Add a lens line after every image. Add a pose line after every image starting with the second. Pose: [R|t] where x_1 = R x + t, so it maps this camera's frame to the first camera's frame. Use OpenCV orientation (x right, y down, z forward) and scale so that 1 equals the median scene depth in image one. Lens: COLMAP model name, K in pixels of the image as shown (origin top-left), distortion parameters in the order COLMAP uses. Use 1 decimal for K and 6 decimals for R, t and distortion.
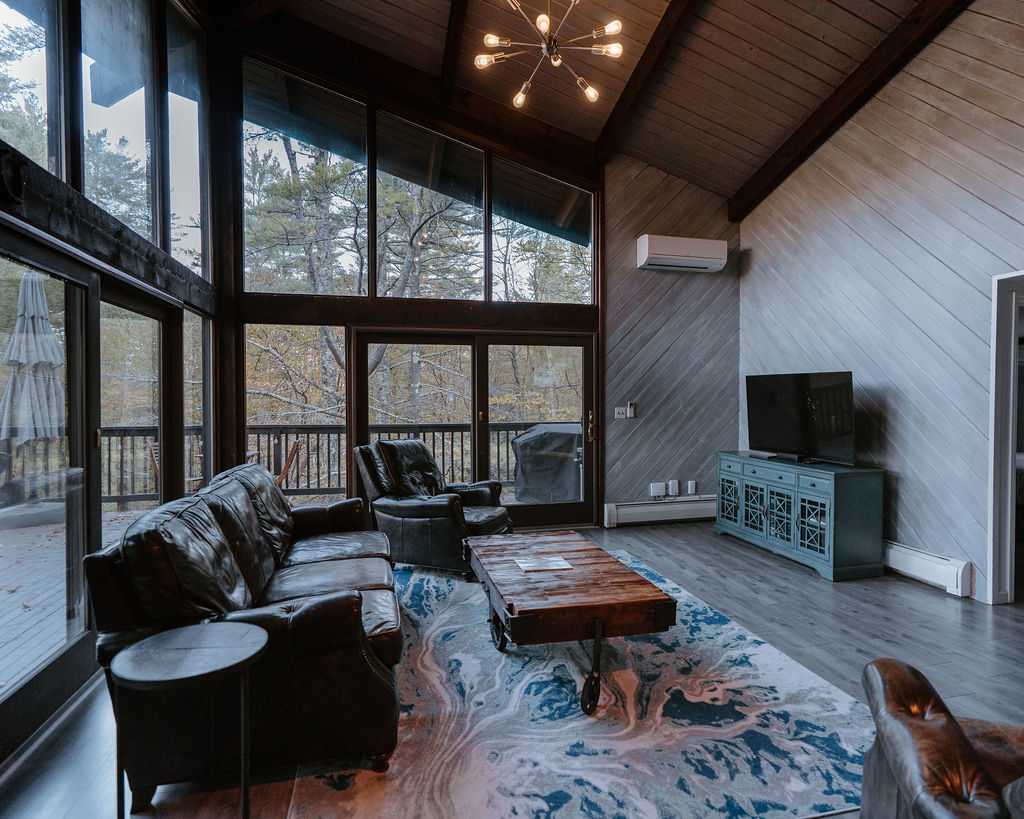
lens RADIAL K [[562.8, 0, 525.0], [0, 562.8, 406.0], [0, 0, 1]] dist [-0.002738, 0.000919]
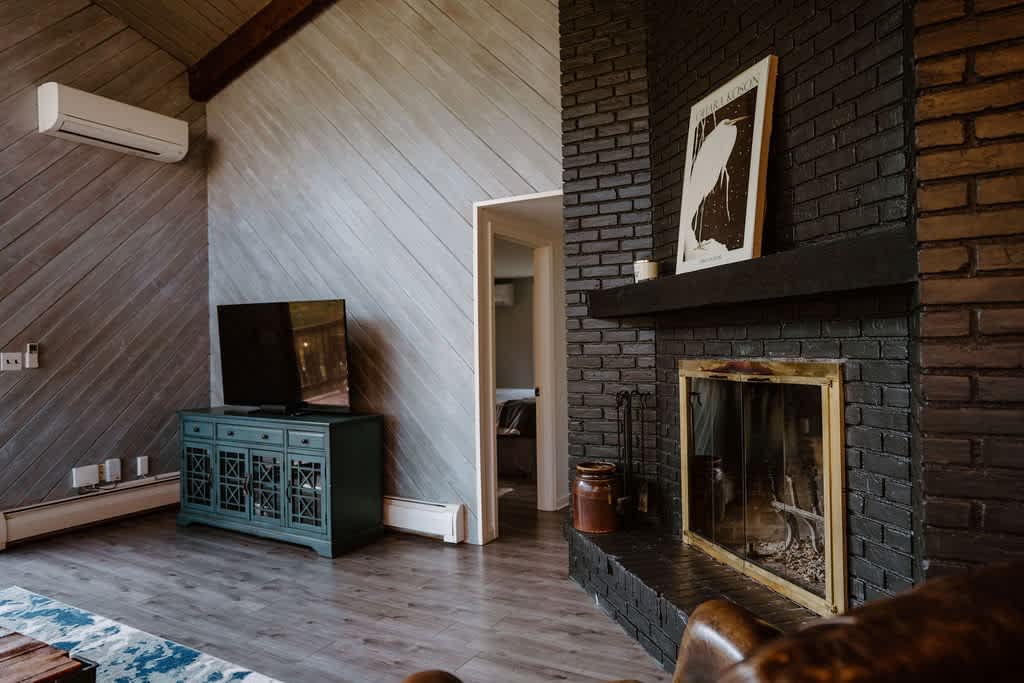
lens RADIAL K [[680.5, 0, 512.0], [0, 680.5, 341.5], [0, 0, 1]] dist [-0.040060, 0.059536]
pose [[0.712764, -0.011798, 0.701305, 0.047095], [0.028464, 0.999521, -0.012114, 0.017467], [-0.700826, 0.028597, 0.712758, 0.101233]]
